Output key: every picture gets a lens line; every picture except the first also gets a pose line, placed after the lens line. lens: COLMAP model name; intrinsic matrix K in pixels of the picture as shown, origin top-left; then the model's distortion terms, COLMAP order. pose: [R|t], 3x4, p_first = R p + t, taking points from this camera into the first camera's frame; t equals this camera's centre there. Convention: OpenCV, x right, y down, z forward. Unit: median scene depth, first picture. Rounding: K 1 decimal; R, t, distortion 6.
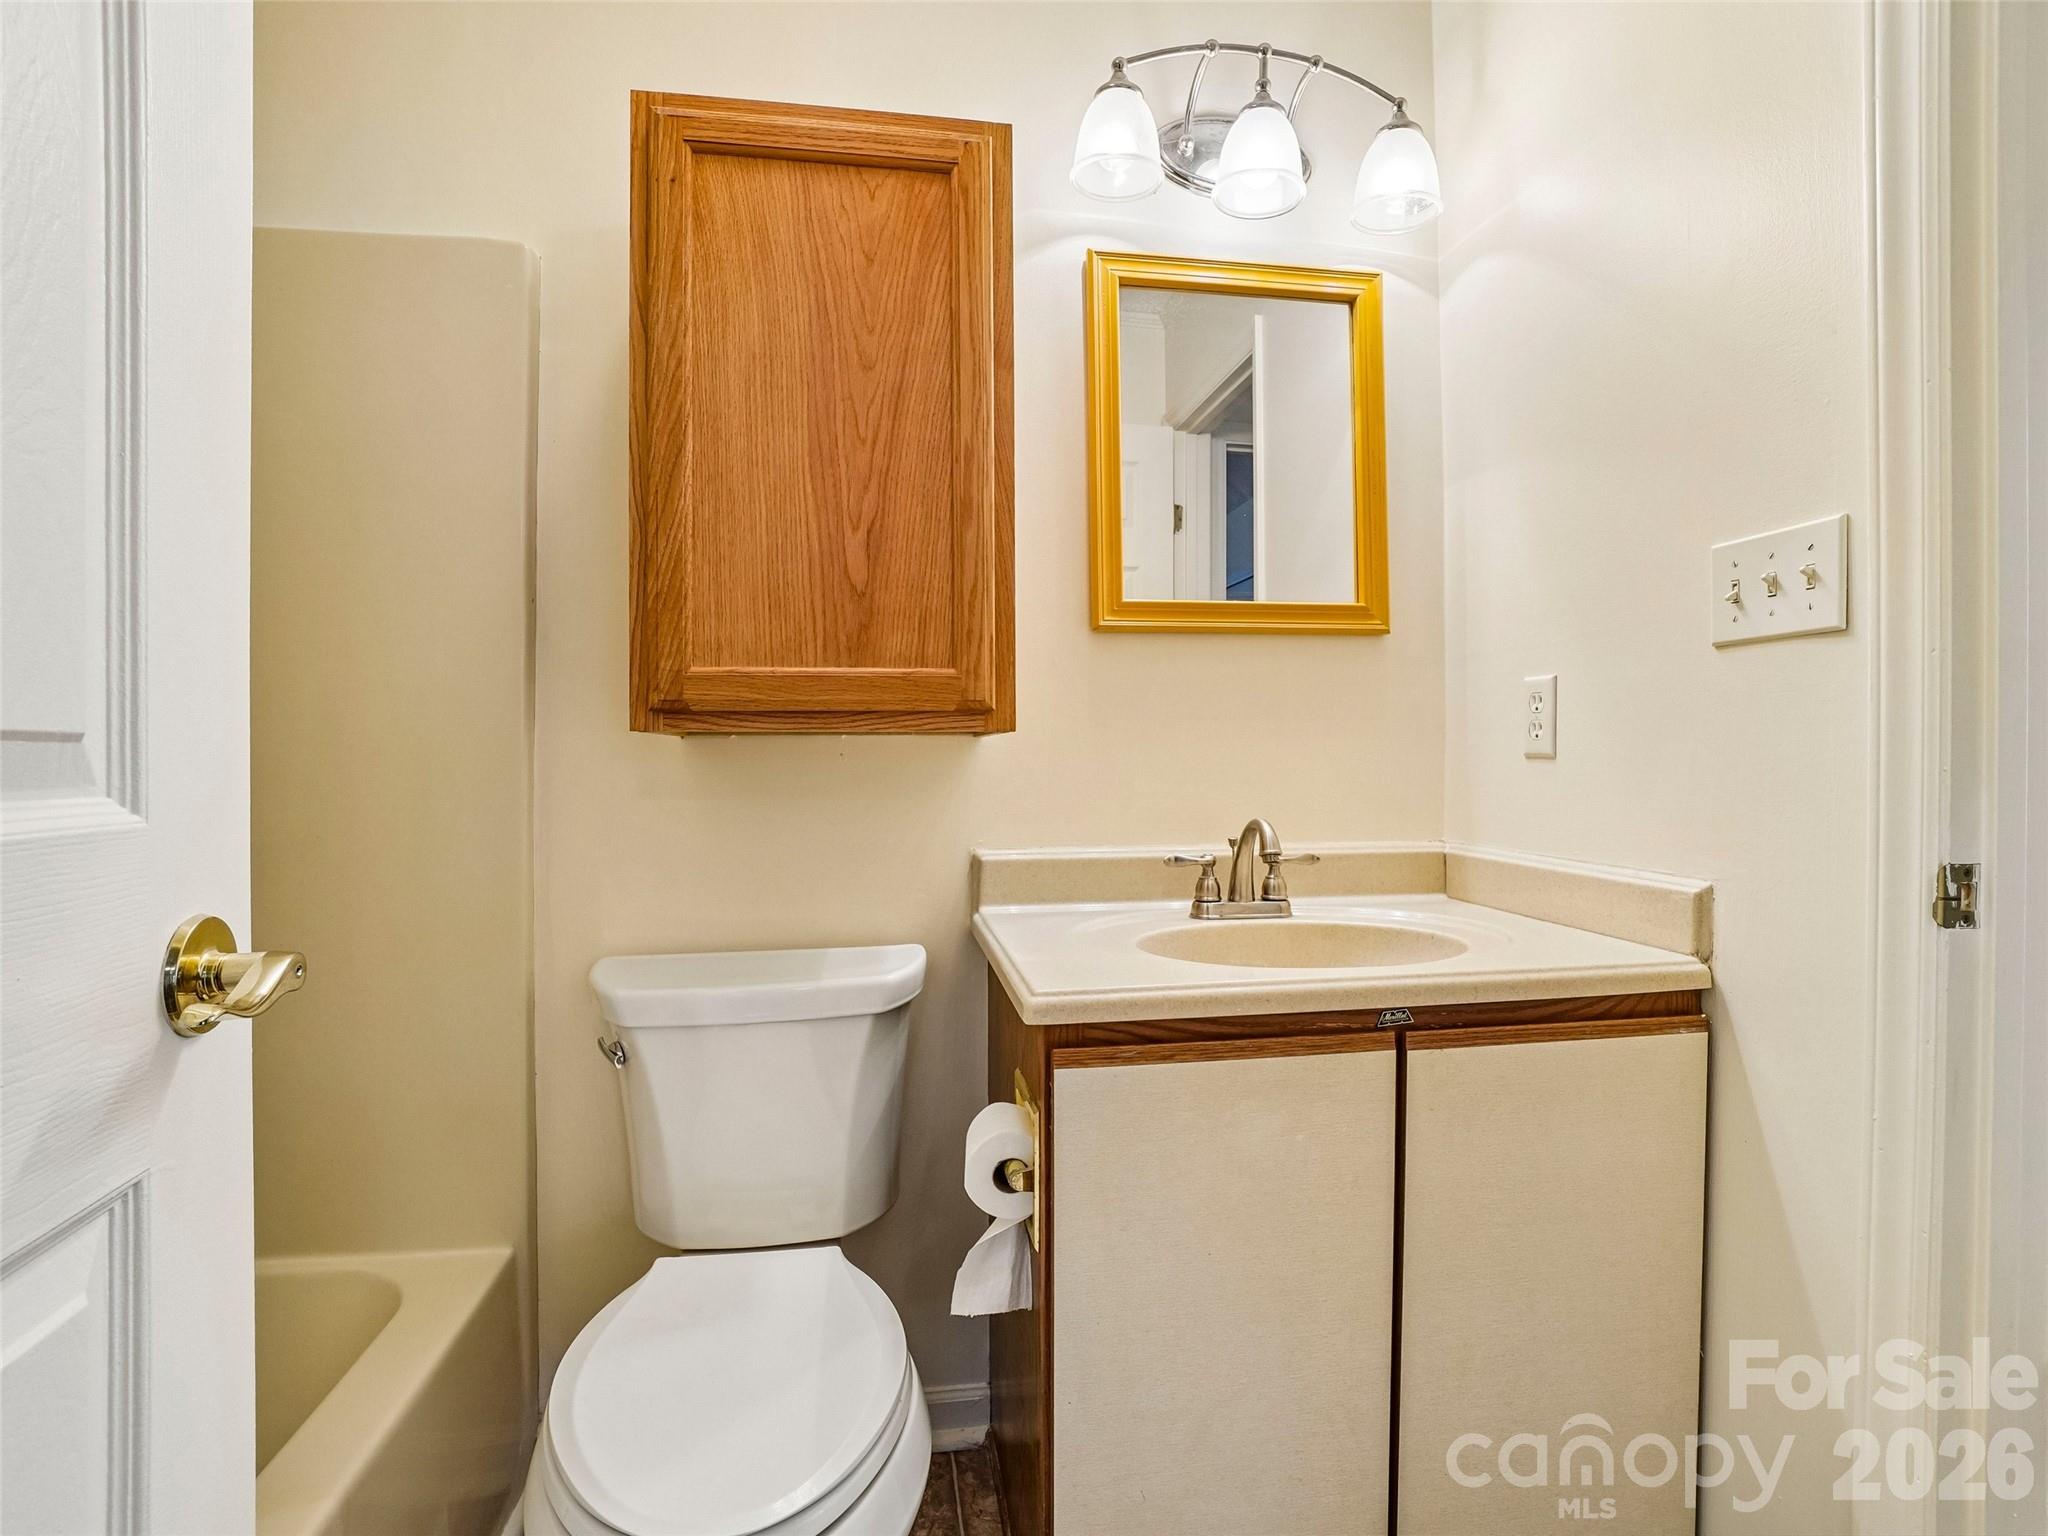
lens RADIAL K [[1020.2, 0, 1025.5], [0, 1020.2, 768.2], [0, 0, 1]] dist [-0.054269, 0.018010]
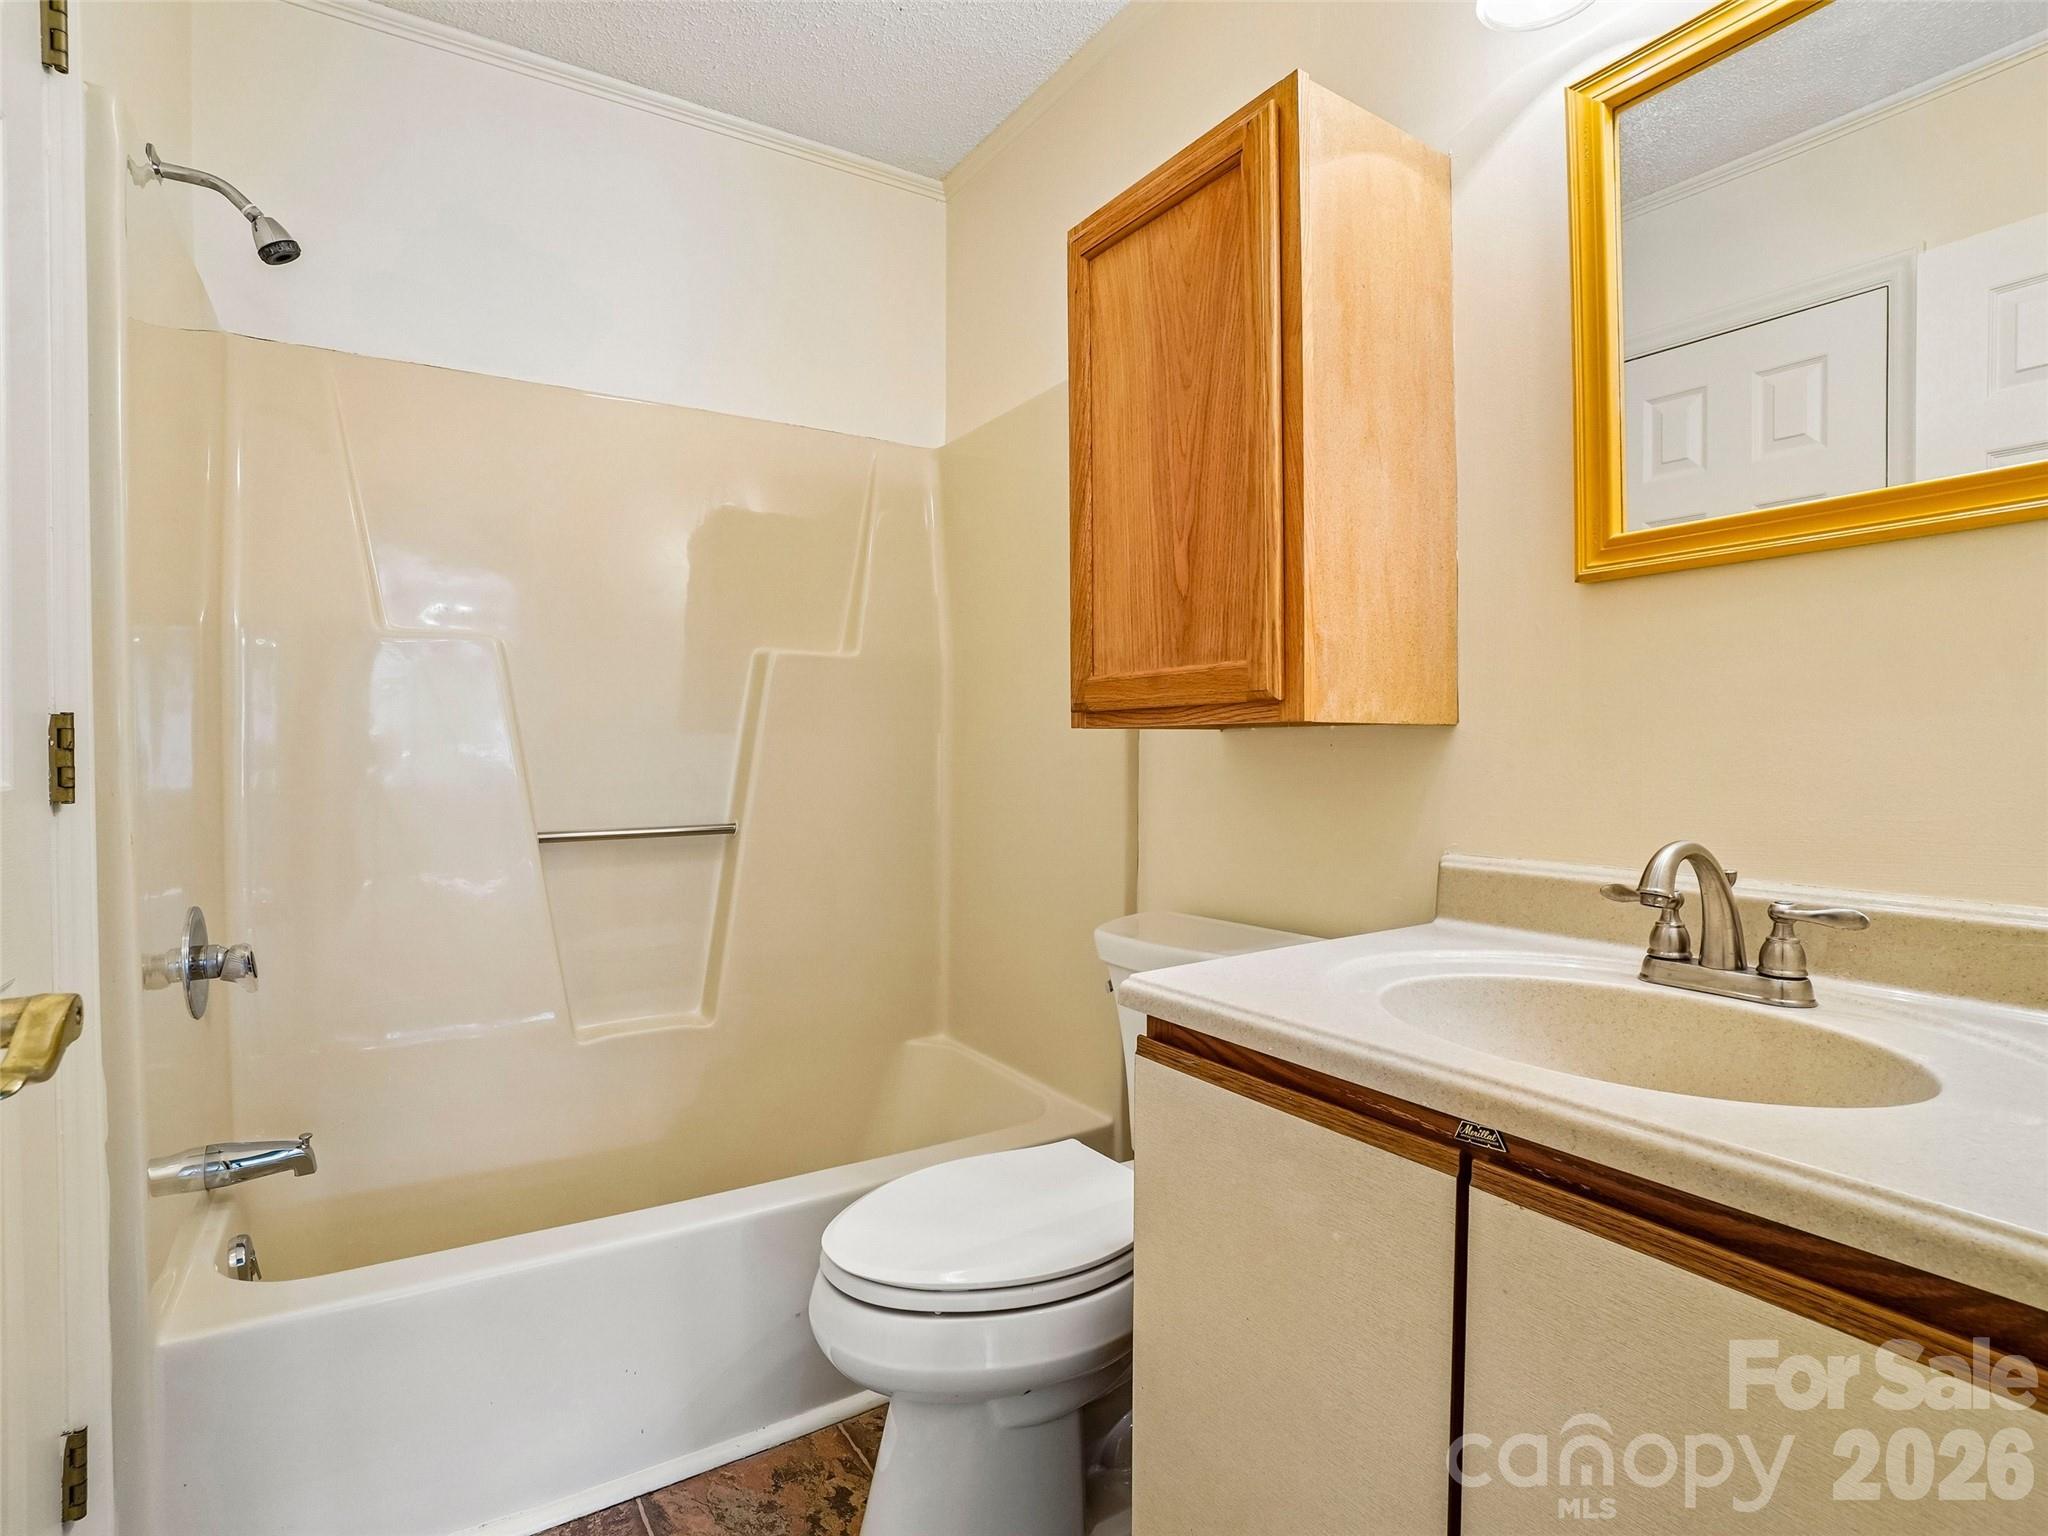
lens RADIAL K [[1020.2, 0, 1028.6], [0, 1020.2, 769.1], [0, 0, 1]] dist [-0.054269, 0.018010]
pose [[0.408103, 0.020056, -0.912715, 0.764815], [-0.007960, 0.999799, 0.018410, -0.007538], [0.912901, -0.000248, 0.408181, 0.405385]]
